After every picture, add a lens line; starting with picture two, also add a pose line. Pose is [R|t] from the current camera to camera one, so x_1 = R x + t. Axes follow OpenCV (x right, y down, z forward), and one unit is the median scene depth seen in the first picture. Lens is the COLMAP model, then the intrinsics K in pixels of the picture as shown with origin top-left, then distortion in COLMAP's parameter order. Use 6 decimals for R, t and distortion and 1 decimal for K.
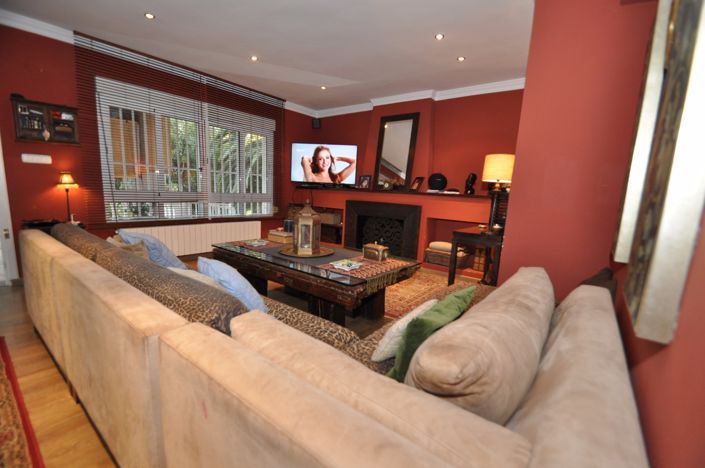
lens RADIAL K [[310.4, 0, 349.9], [0, 310.4, 242.6], [0, 0, 1]] dist [0.018318, -0.018026]
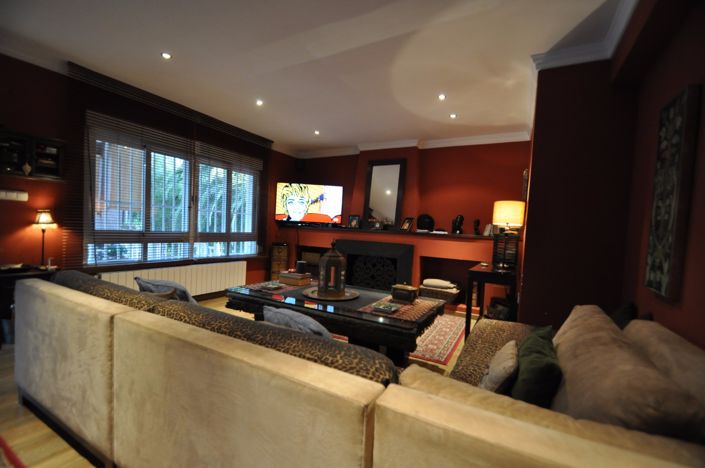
lens RADIAL K [[310.4, 0, 349.9], [0, 310.4, 242.6], [0, 0, 1]] dist [0.018318, -0.018026]
pose [[0.987433, -0.004498, 0.157972, -0.142968], [0.022591, 0.993347, -0.112921, -0.012279], [-0.156413, 0.115070, 0.980966, 0.008390]]
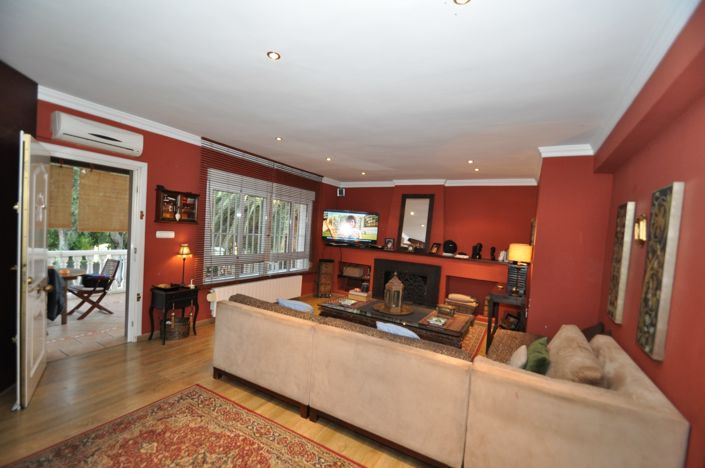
lens RADIAL K [[310.4, 0, 349.9], [0, 310.4, 242.6], [0, 0, 1]] dist [0.018318, -0.018026]
pose [[0.989686, 0.013066, 0.142658, -0.322485], [0.003638, 0.993218, -0.116208, -0.064583], [-0.143209, 0.115528, 0.982926, -0.222712]]
